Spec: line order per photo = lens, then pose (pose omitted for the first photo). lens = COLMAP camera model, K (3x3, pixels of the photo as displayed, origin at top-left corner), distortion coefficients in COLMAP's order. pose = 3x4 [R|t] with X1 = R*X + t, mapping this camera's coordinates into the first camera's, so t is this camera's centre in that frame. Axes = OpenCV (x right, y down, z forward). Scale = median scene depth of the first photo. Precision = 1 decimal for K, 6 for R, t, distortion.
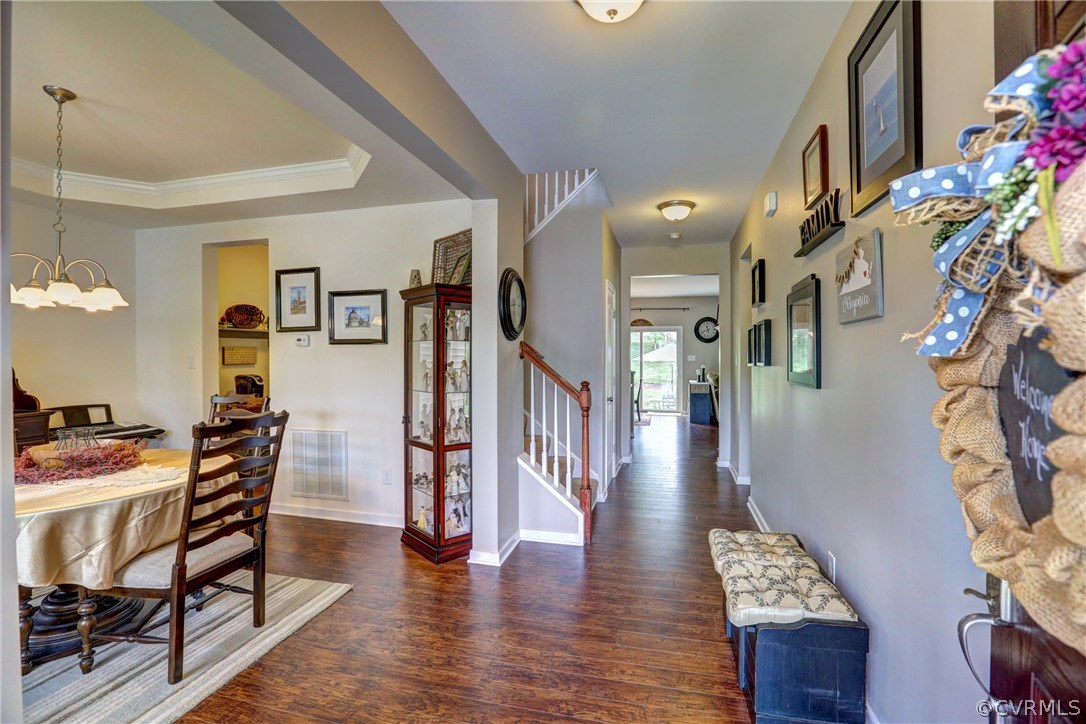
lens RADIAL K [[490.4, 0, 539.8], [0, 490.4, 357.6], [0, 0, 1]] dist [-0.002899, -0.000132]
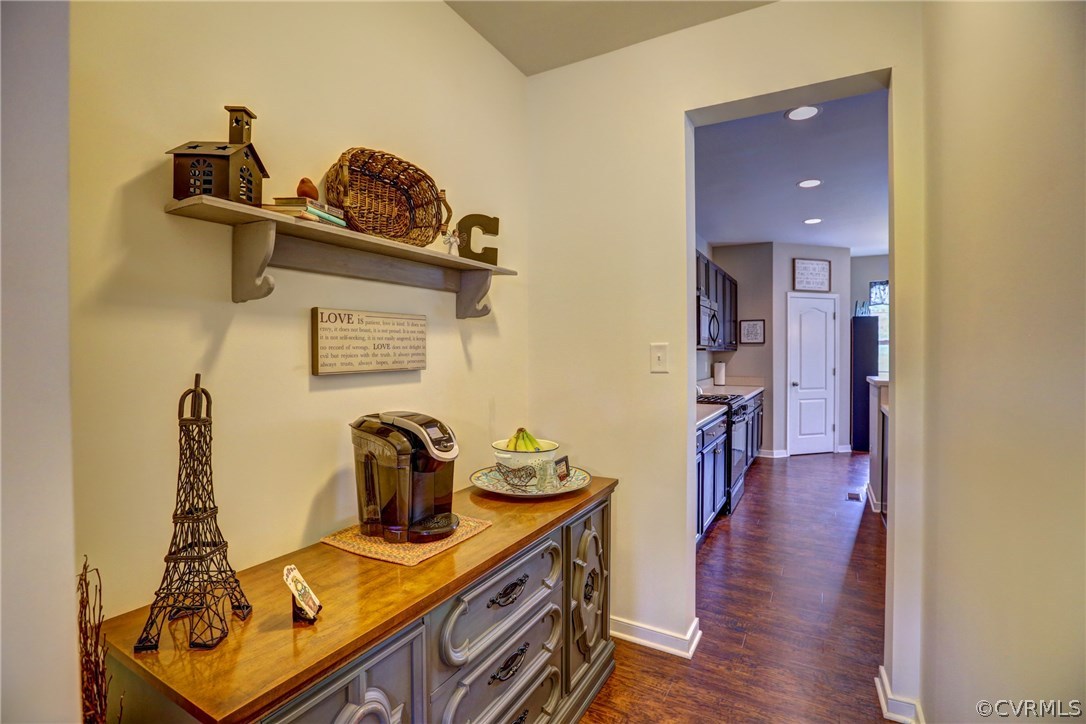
lens RADIAL K [[490.4, 0, 545.6], [0, 490.4, 358.8], [0, 0, 1]] dist [-0.002899, -0.000132]
pose [[0.963982, 0.005453, -0.265913, -0.455666], [-0.002966, 0.999948, 0.009755, 0.002384], [0.265952, -0.008615, 0.963948, 0.777436]]
